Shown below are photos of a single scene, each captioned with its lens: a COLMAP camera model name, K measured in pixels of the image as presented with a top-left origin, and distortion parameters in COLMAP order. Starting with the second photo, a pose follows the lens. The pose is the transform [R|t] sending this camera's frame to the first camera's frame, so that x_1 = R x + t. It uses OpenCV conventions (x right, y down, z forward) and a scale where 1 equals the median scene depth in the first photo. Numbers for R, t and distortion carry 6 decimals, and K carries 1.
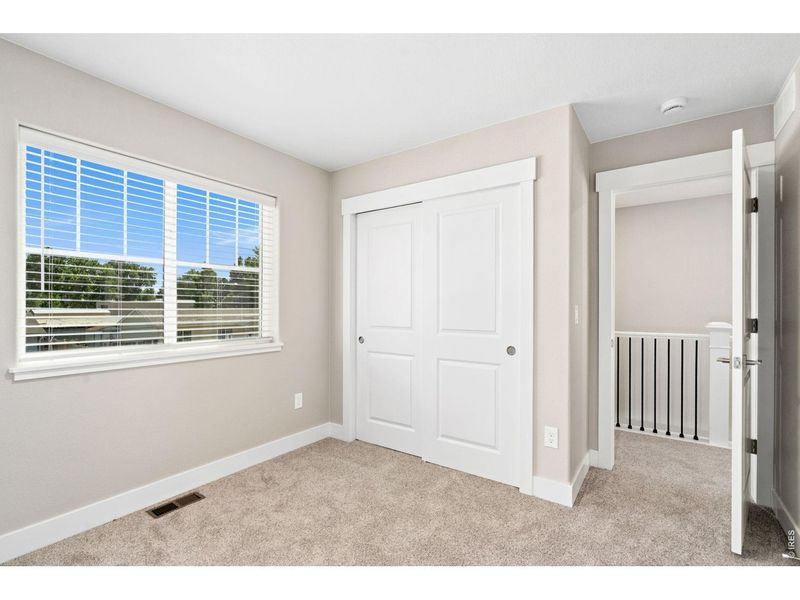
lens RADIAL K [[364.9, 0, 392.0], [0, 364.9, 304.3], [0, 0, 1]] dist [-0.001341, 0.000437]
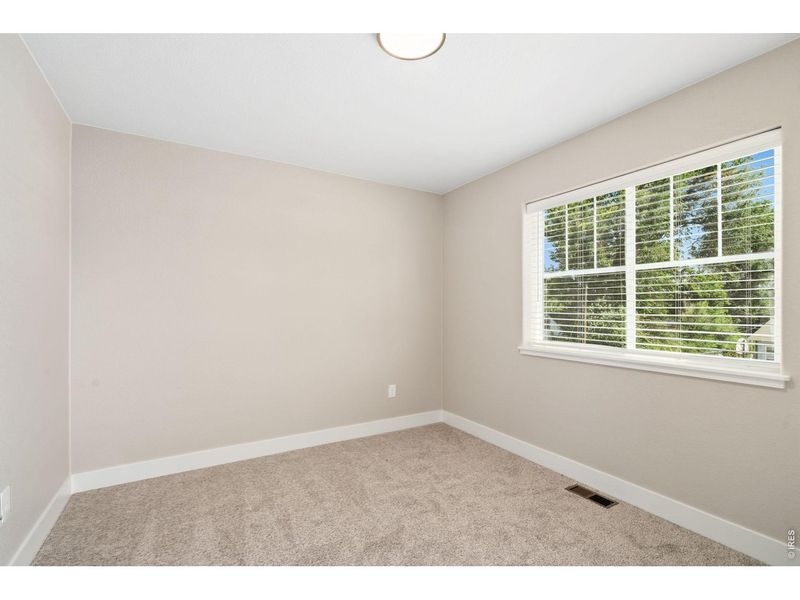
lens RADIAL K [[364.9, 0, 392.0], [0, 364.9, 304.3], [0, 0, 1]] dist [-0.001341, 0.000437]
pose [[-0.406440, -0.016175, -0.913534, 0.614172], [0.006913, 0.999760, -0.020778, 0.001875], [0.913651, -0.014761, -0.406231, 0.871659]]
